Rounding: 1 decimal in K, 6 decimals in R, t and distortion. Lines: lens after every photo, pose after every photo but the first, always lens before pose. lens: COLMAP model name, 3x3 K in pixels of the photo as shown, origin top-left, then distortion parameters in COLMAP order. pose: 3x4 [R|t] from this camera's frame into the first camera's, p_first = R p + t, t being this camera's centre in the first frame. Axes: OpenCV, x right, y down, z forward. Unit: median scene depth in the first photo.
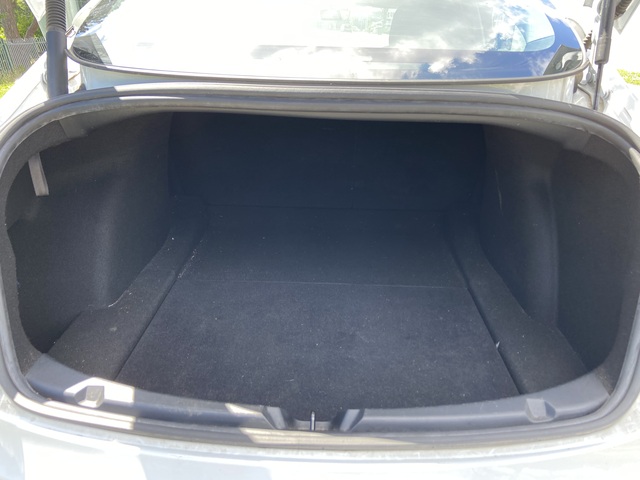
lens RADIAL K [[493.2, 0, 315.2], [0, 493.2, 238.9], [0, 0, 1]] dist [0.125153, -0.174809]
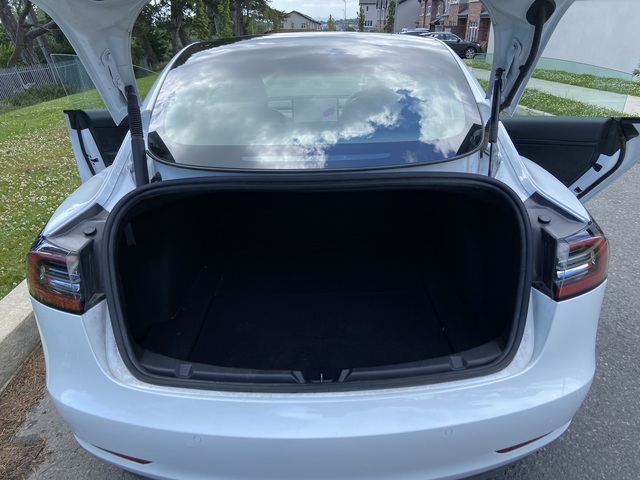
lens RADIAL K [[493.2, 0, 315.2], [0, 493.2, 238.9], [0, 0, 1]] dist [0.125153, -0.174809]
pose [[0.998276, -0.054611, 0.021488, -0.036063], [0.055109, 0.998209, -0.023290, -0.053798], [-0.020178, 0.024434, 0.999498, -0.636500]]
